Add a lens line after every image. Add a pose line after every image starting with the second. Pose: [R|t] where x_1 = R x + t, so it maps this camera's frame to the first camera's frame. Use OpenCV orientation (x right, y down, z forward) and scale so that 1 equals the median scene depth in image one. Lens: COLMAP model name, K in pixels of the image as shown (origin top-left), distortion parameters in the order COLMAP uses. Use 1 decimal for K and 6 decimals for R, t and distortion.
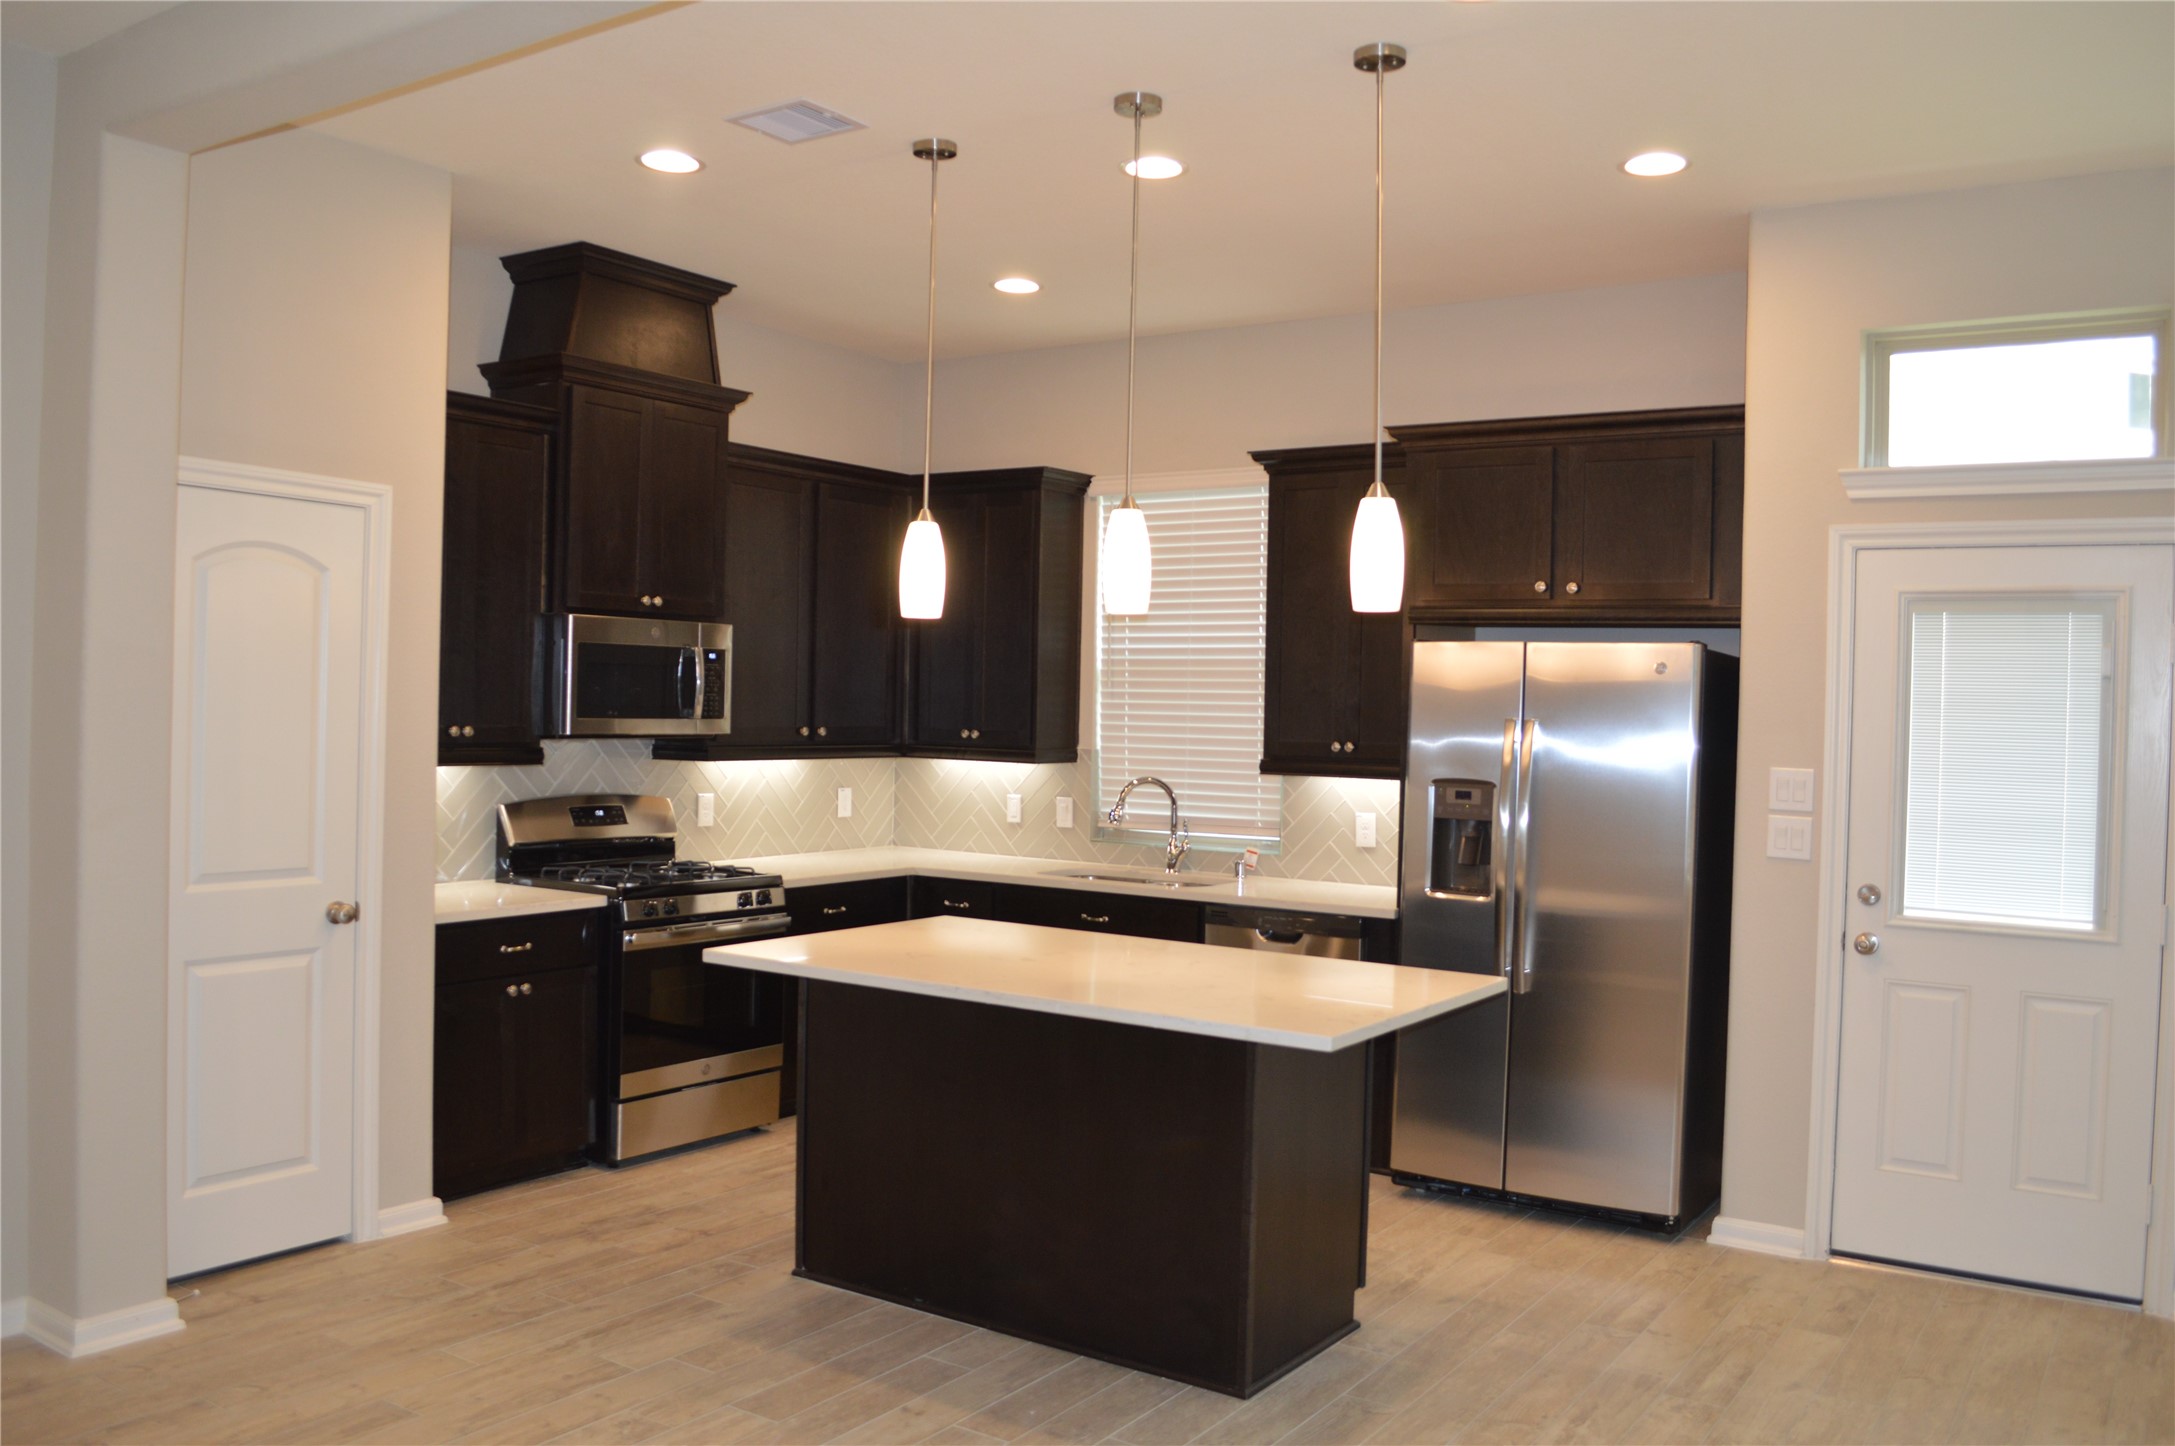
lens RADIAL K [[1747.0, 0, 1082.6], [0, 1747.0, 725.0], [0, 0, 1]] dist [-0.078904, 0.009902]
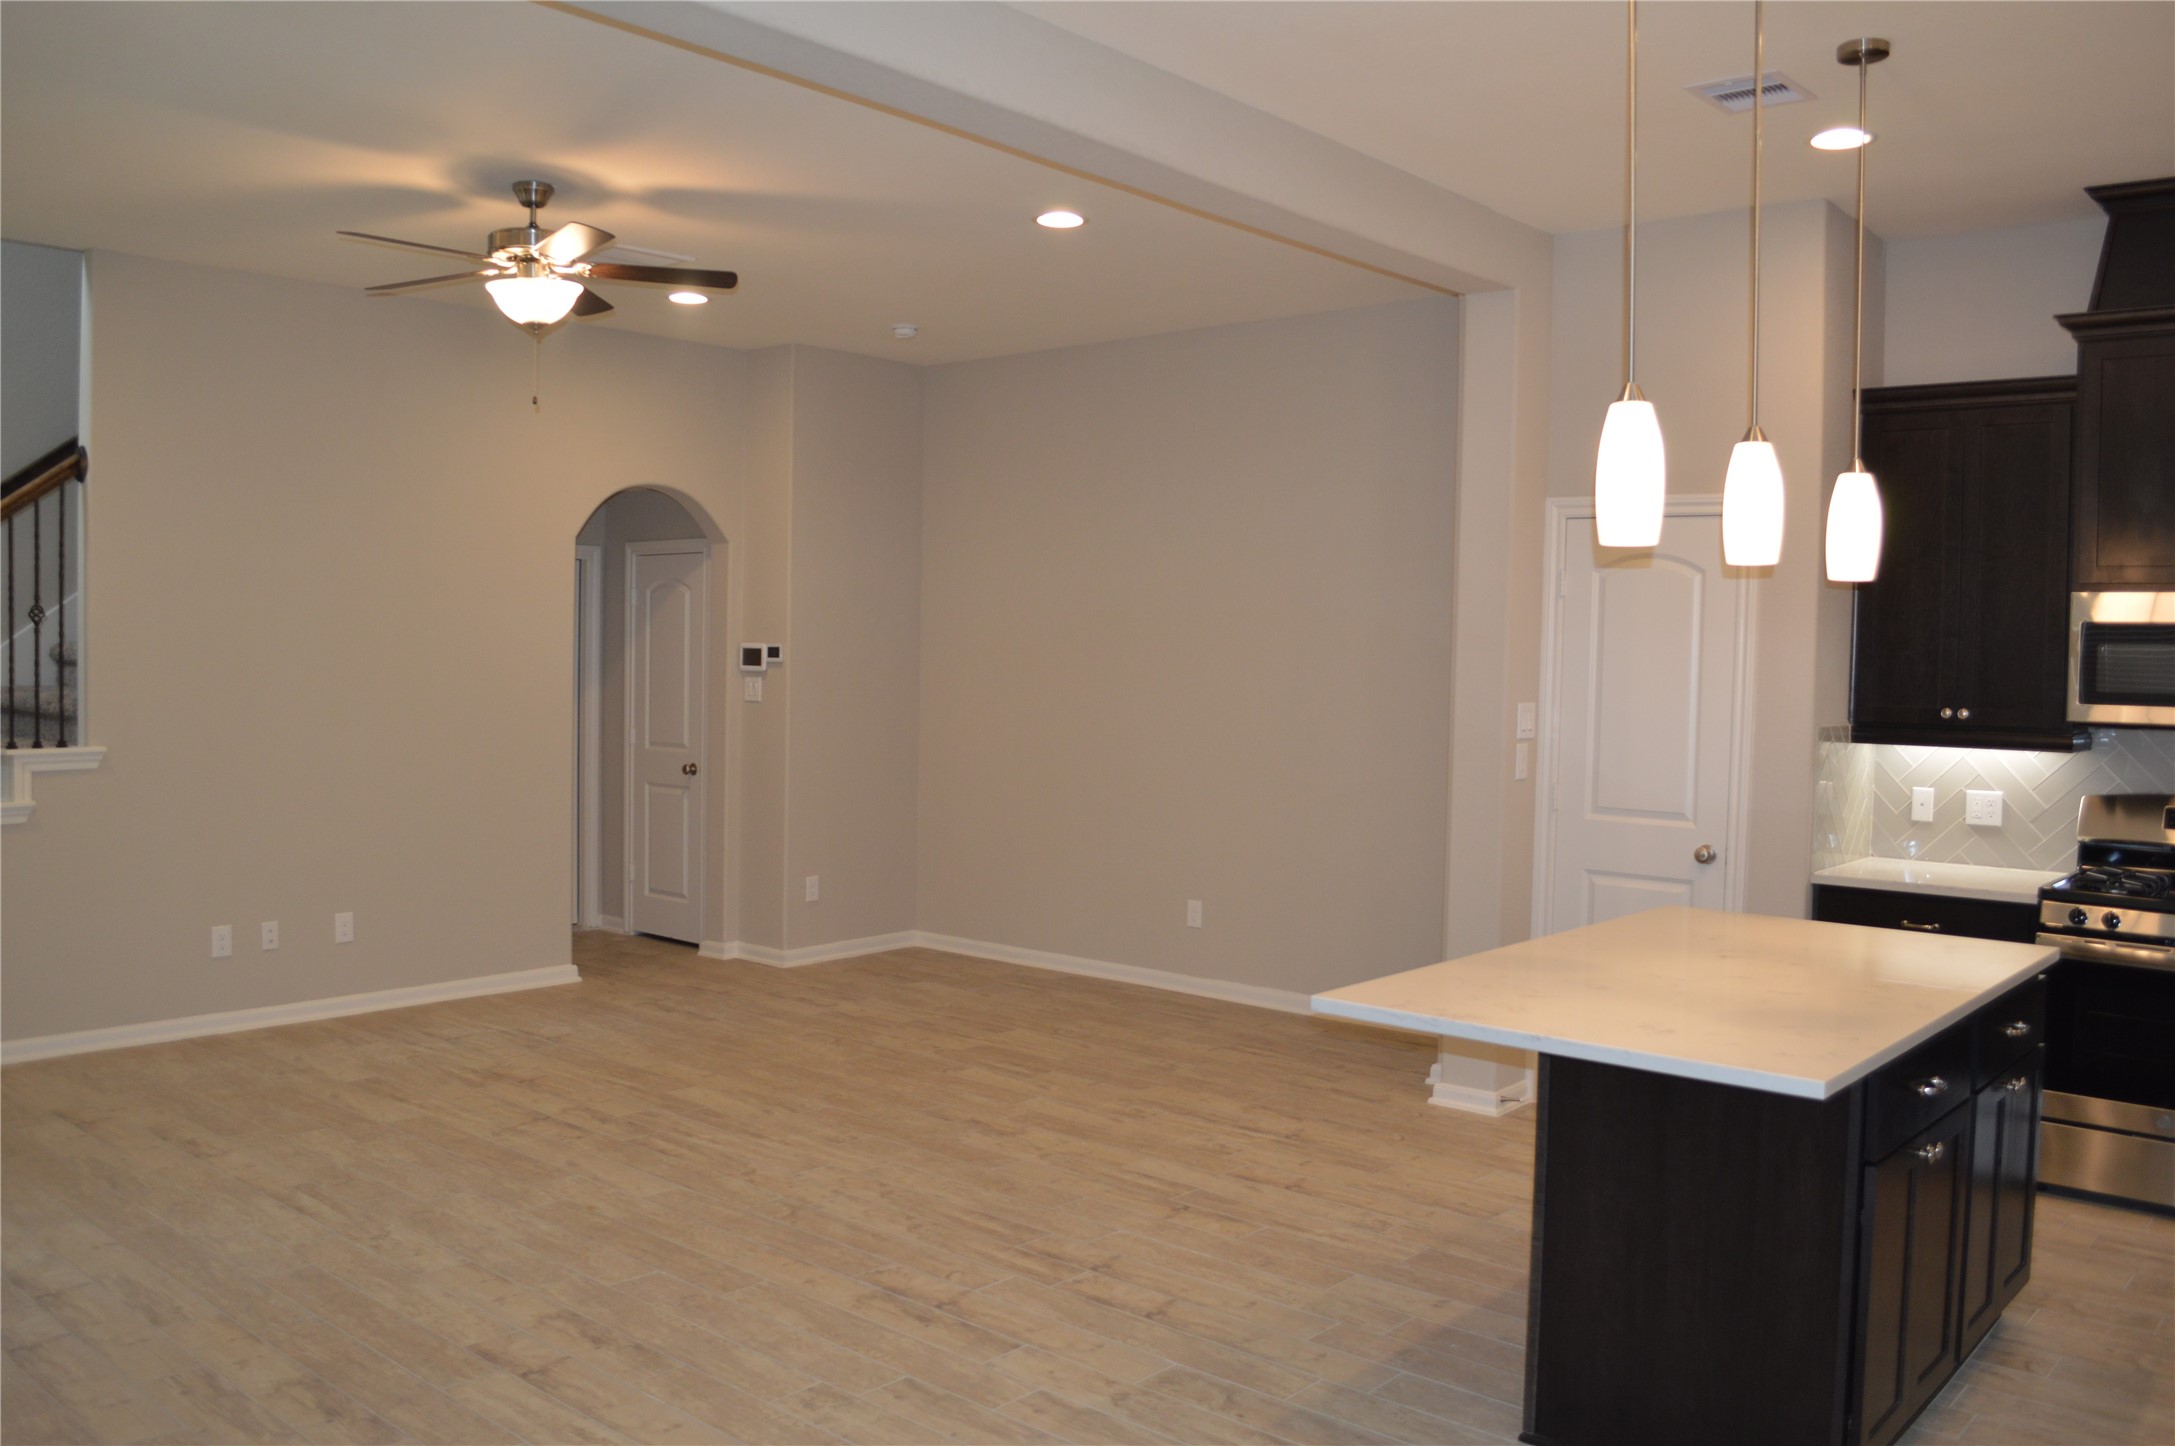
lens RADIAL K [[1747.0, 0, 1082.6], [0, 1747.0, 725.0], [0, 0, 1]] dist [-0.078904, 0.009902]
pose [[-0.123805, 0.018688, -0.992131, 0.826152], [-0.033471, 0.999175, 0.022997, 0.005117], [0.991742, 0.036054, -0.123077, 0.717098]]
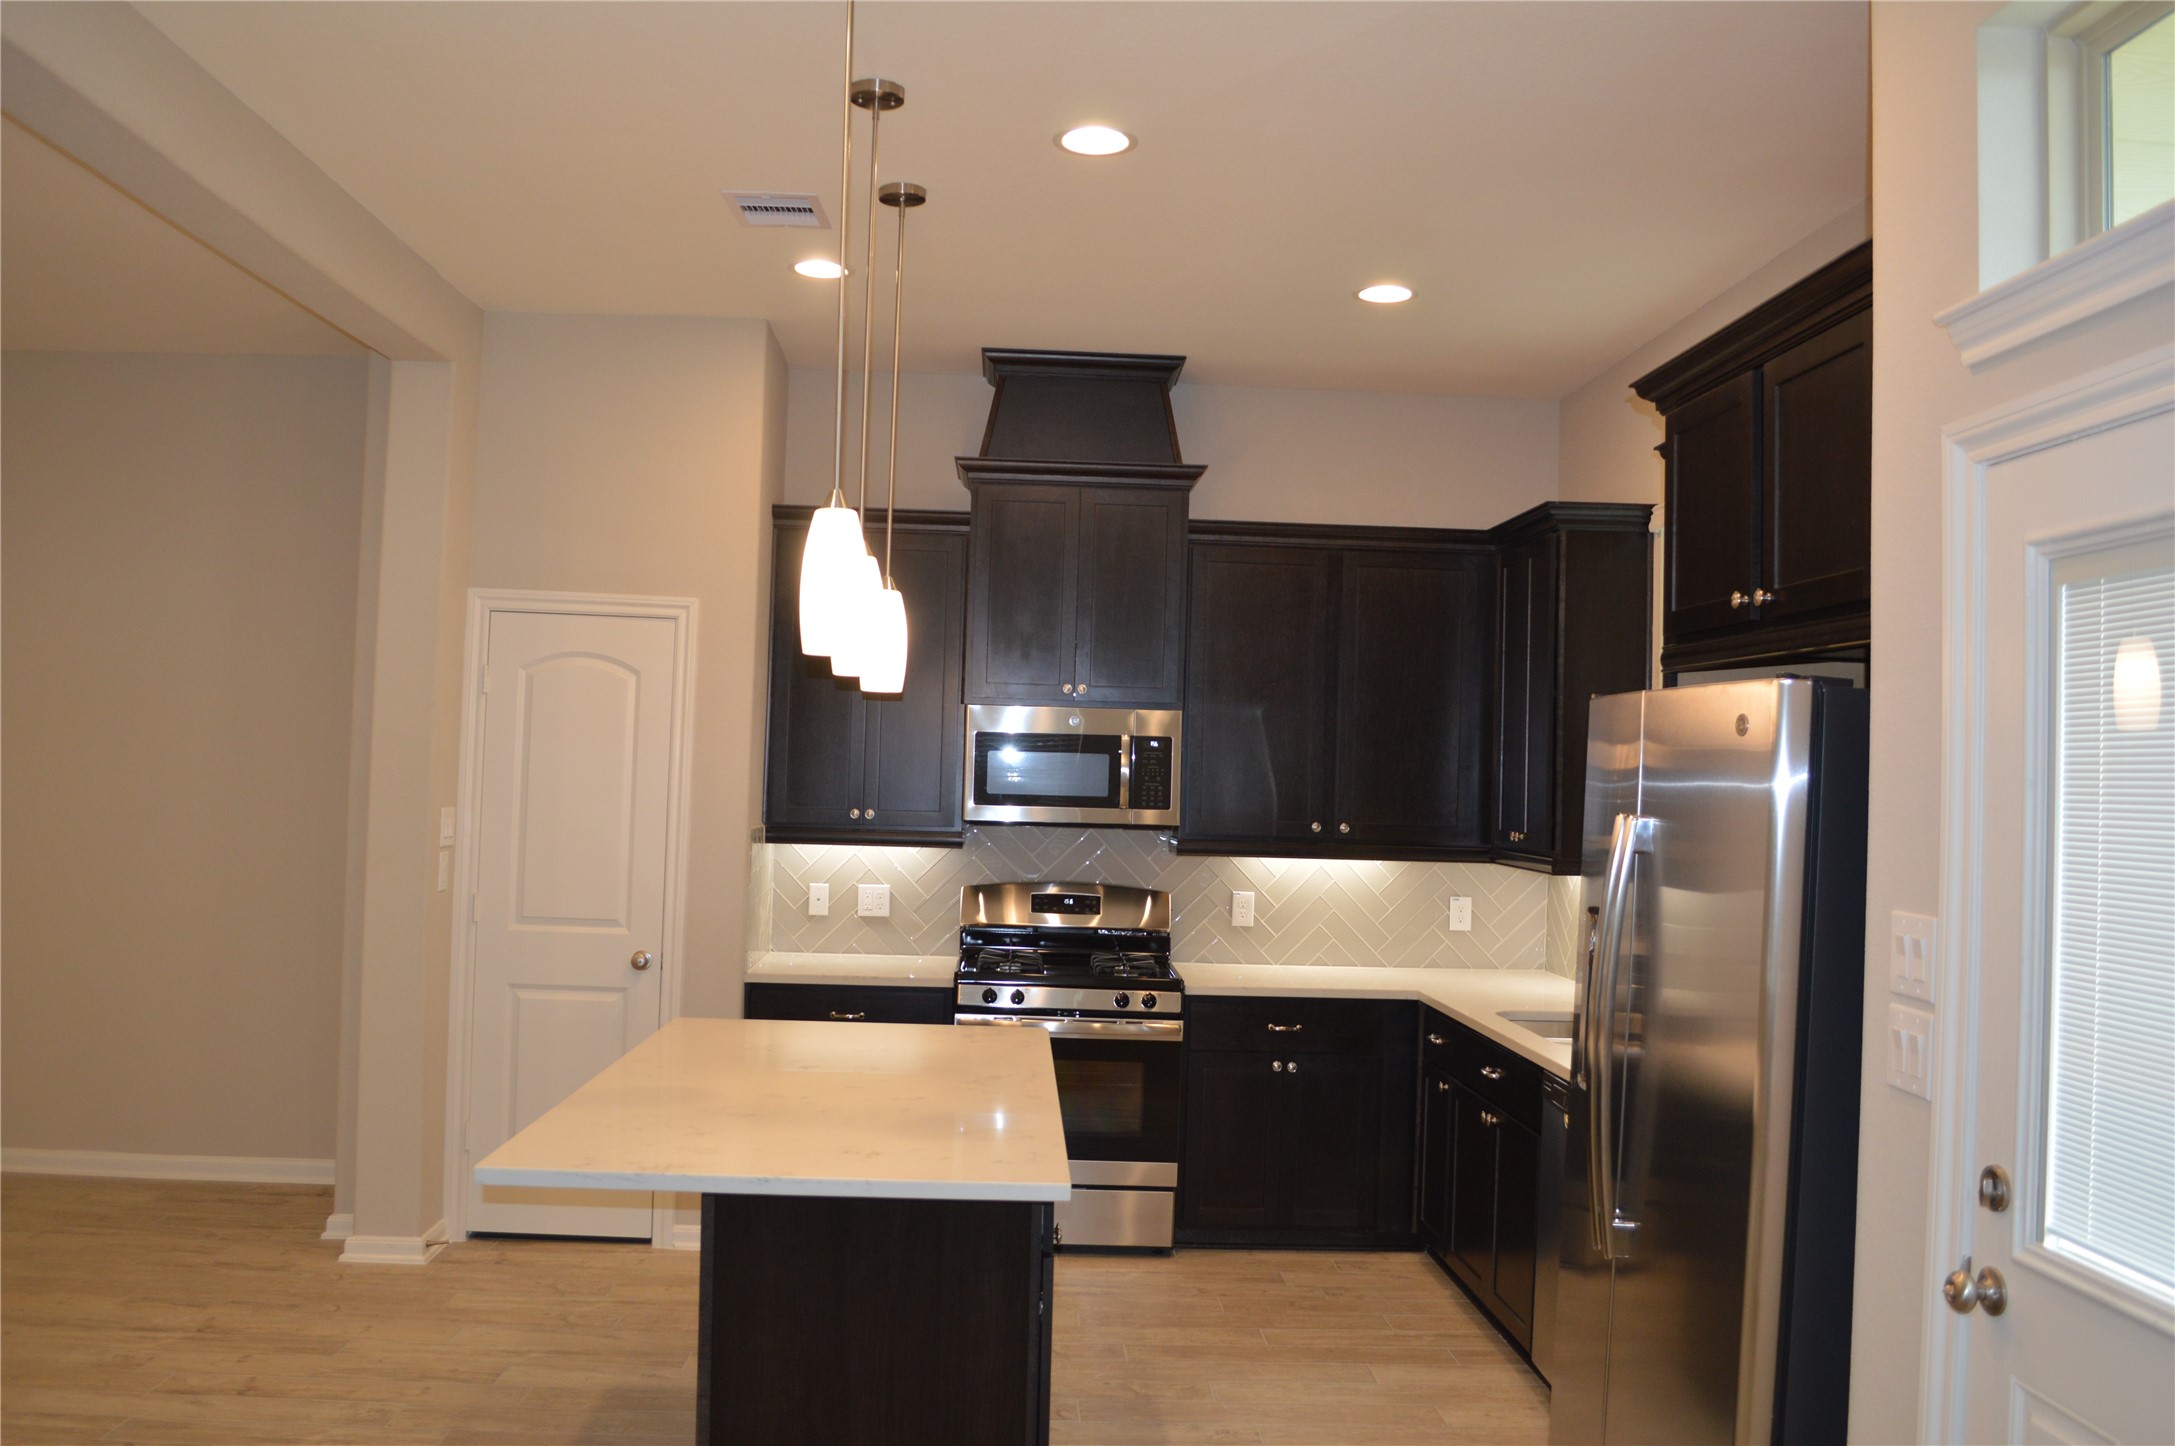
lens RADIAL K [[1747.0, 0, 1082.6], [0, 1747.0, 725.0], [0, 0, 1]] dist [-0.078904, 0.009902]
pose [[0.591103, -0.027058, -0.806142, 0.718870], [-0.026364, 0.998255, -0.052838, 0.002359], [0.806165, 0.052486, 0.589359, 0.535551]]
